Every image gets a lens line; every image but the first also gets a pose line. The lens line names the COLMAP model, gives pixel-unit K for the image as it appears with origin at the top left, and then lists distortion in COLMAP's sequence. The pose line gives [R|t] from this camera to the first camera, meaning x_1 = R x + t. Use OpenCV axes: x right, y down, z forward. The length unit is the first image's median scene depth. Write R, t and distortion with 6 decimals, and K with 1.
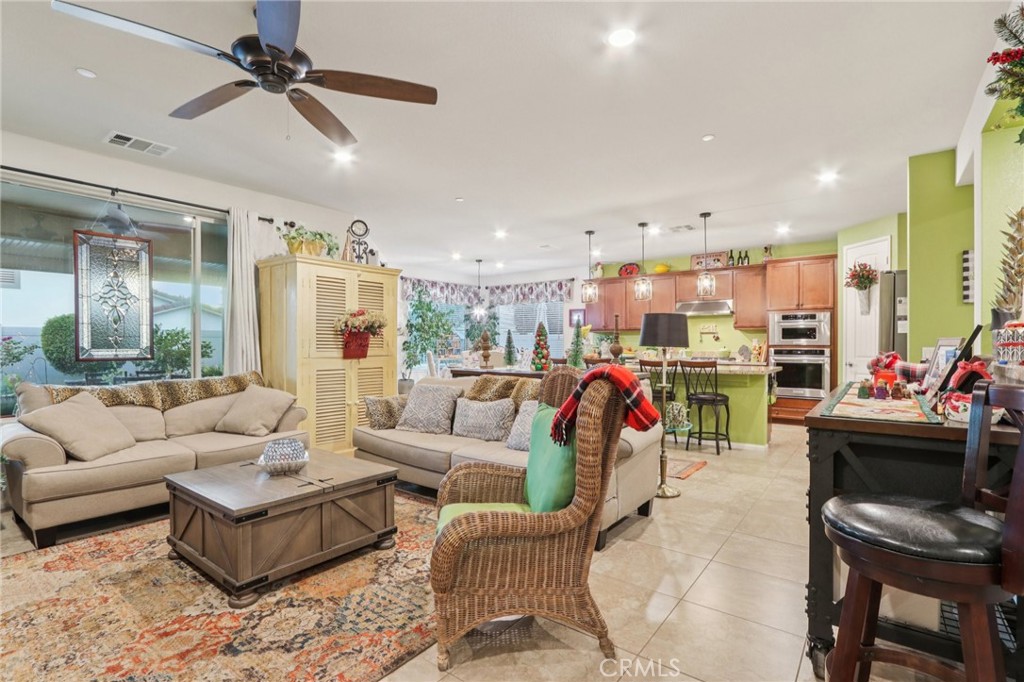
lens RADIAL K [[482.7, 0, 512.6], [0, 482.7, 345.4], [0, 0, 1]] dist [-0.012959, -0.000370]
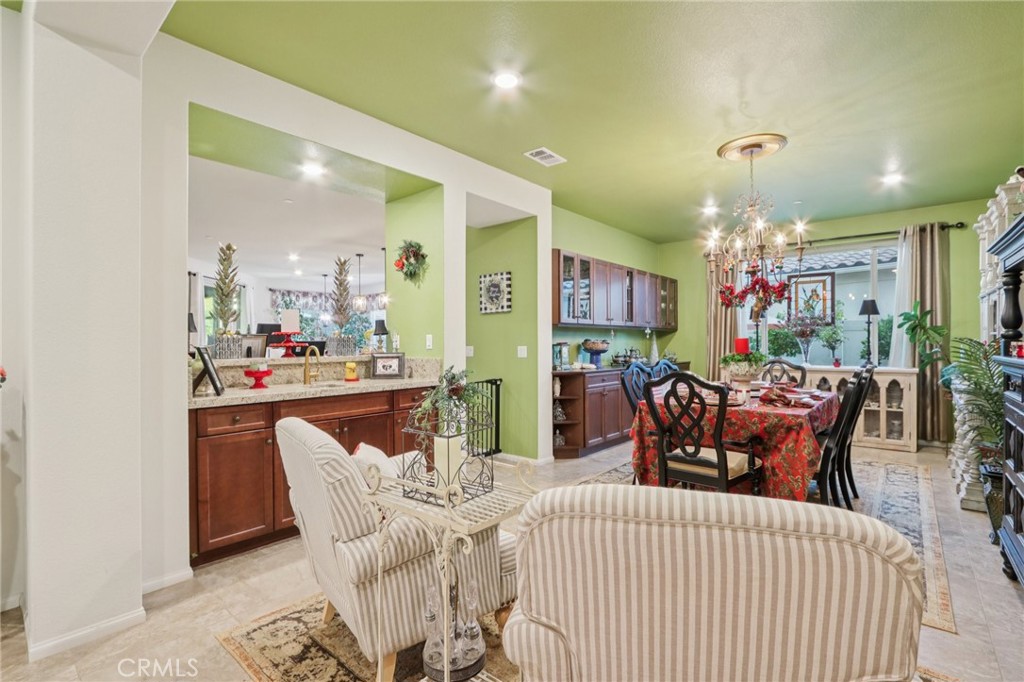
lens RADIAL K [[470.3, 0, 512.0], [0, 470.3, 341.0], [0, 0, 1]] dist [-0.012657, -0.000219]
pose [[0.998297, -0.004210, -0.058188, 1.046906], [0.003804, 0.999968, -0.007088, -0.002060], [0.058216, 0.006855, 0.998280, -0.317459]]
